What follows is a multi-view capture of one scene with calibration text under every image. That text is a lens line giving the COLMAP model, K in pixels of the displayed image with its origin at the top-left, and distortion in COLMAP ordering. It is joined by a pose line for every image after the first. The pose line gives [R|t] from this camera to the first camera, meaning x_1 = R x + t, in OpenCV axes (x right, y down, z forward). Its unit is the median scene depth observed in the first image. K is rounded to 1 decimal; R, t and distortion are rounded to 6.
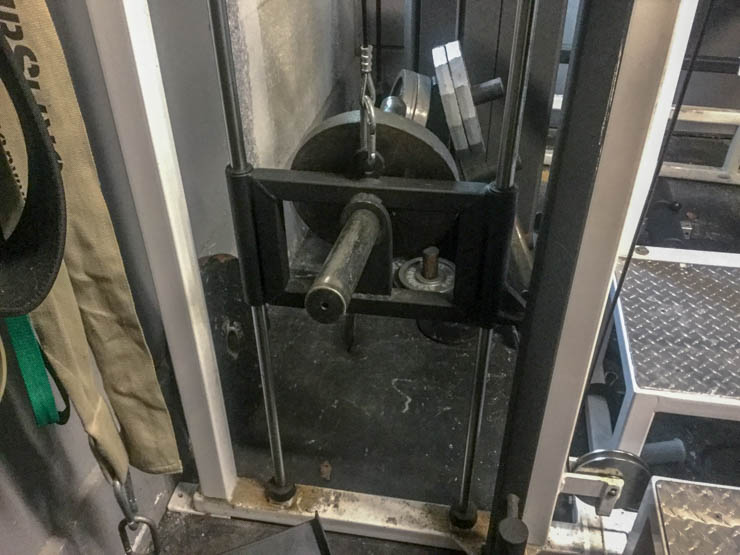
lens RADIAL K [[659.2, 0, 368.2], [0, 659.2, 277.9], [0, 0, 1]] dist [0.159492, -0.403885]
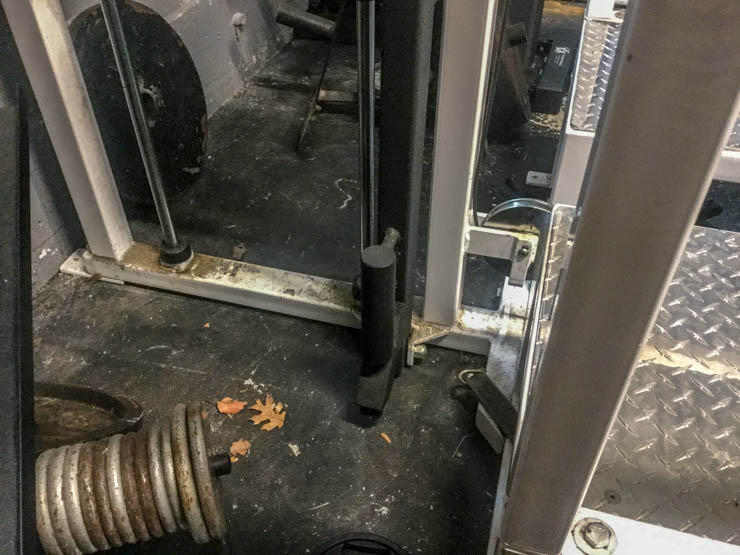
lens RADIAL K [[659.2, 0, 368.2], [0, 659.2, 277.9], [0, 0, 1]] dist [0.159492, -0.403885]
pose [[0.993299, 0.077019, -0.086172, 0.208941], [-0.067934, 0.992275, 0.103808, 0.238824], [0.093502, -0.097259, 0.990857, 0.130048]]
